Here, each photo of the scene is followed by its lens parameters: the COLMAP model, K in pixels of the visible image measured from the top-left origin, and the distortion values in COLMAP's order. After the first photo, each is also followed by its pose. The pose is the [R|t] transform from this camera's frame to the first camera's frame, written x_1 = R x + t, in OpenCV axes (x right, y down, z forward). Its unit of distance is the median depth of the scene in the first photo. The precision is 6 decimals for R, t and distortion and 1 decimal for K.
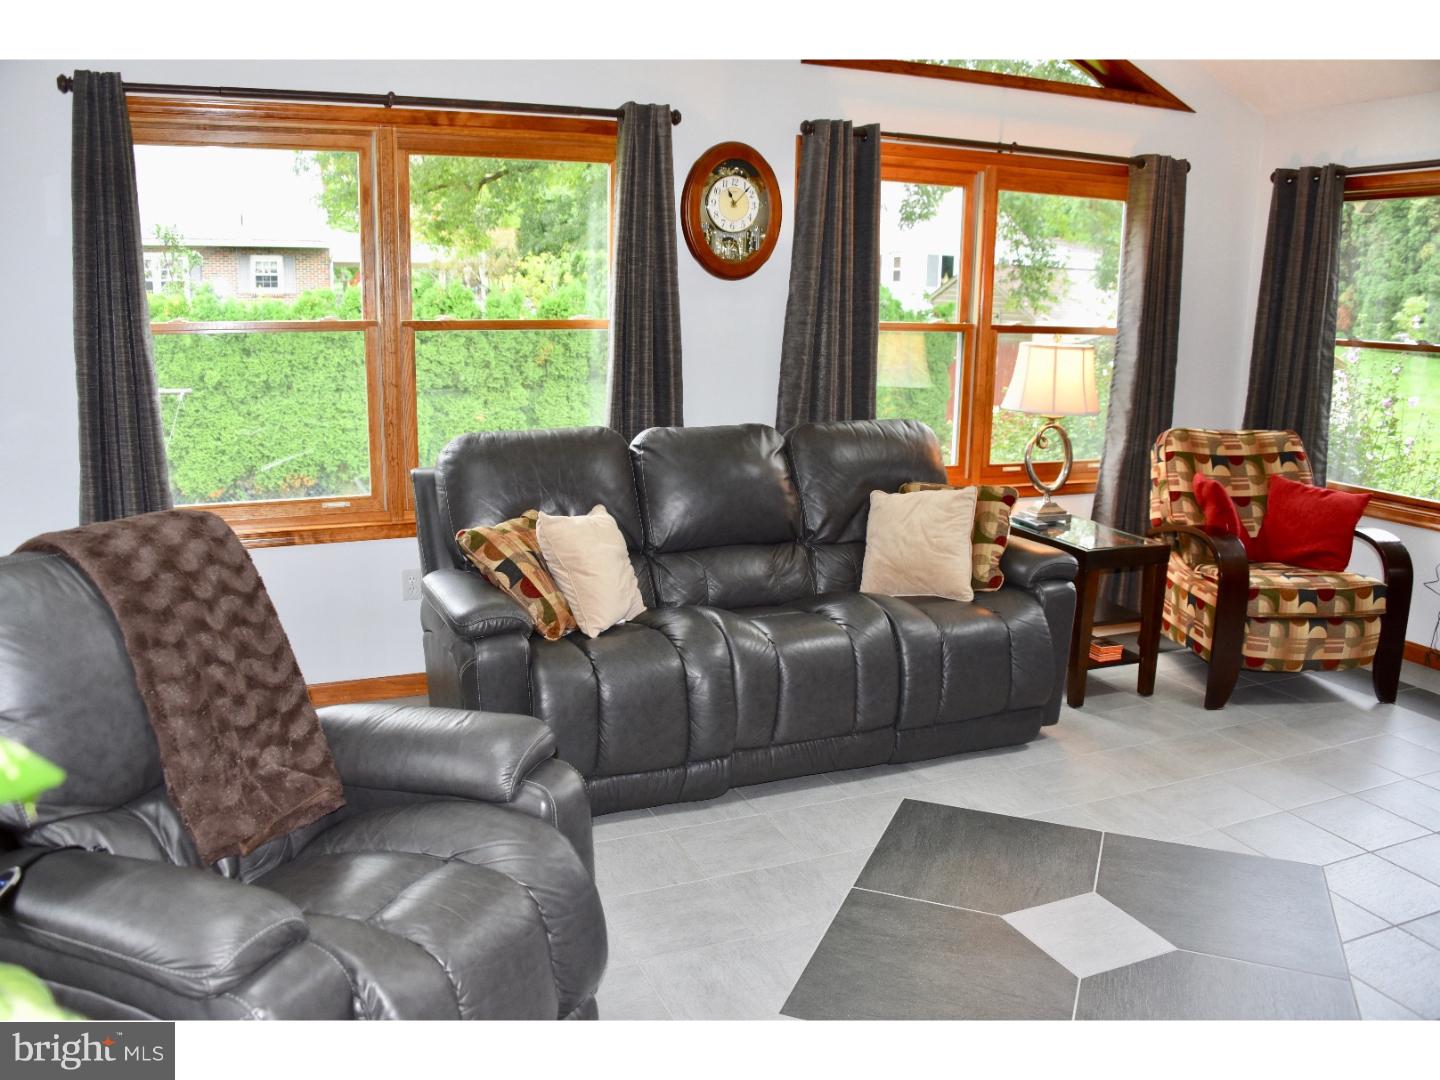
lens RADIAL K [[1150.7, 0, 715.3], [0, 1150.7, 547.5], [0, 0, 1]] dist [-0.135735, 0.059350]
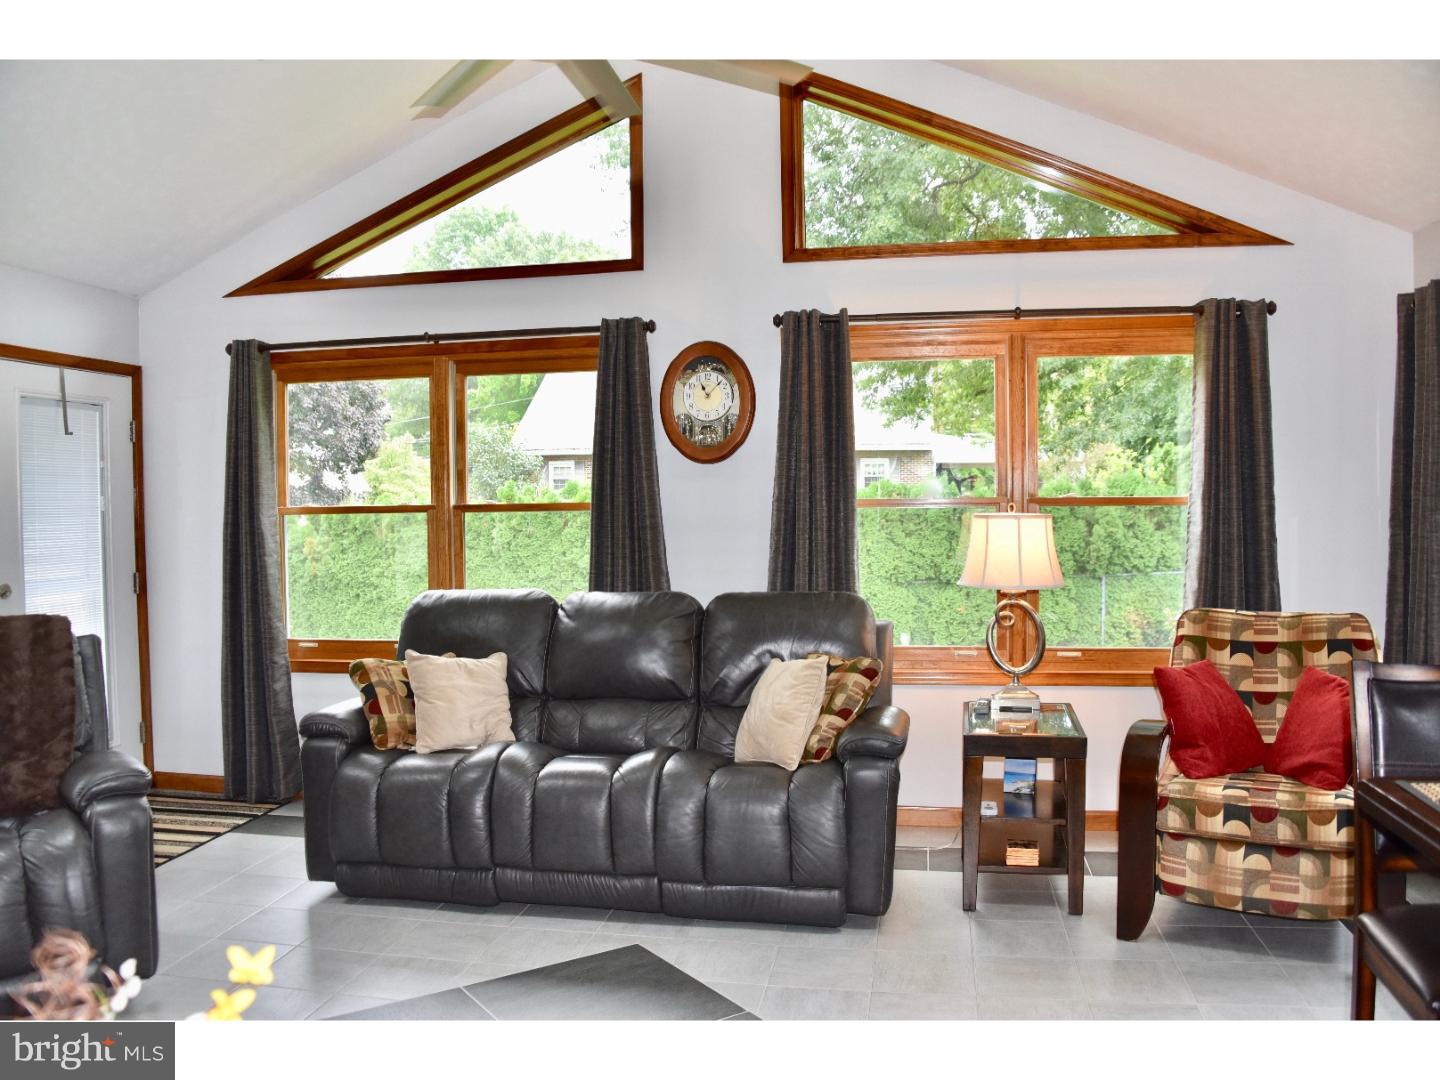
lens RADIAL K [[1150.7, 0, 708.4], [0, 1150.7, 538.3], [0, 0, 1]] dist [-0.135735, 0.059350]
pose [[0.831398, -0.006899, -0.555634, 0.648971], [-0.094362, 0.983647, -0.153407, 0.007835], [0.547606, 0.179974, 0.817152, 0.107539]]
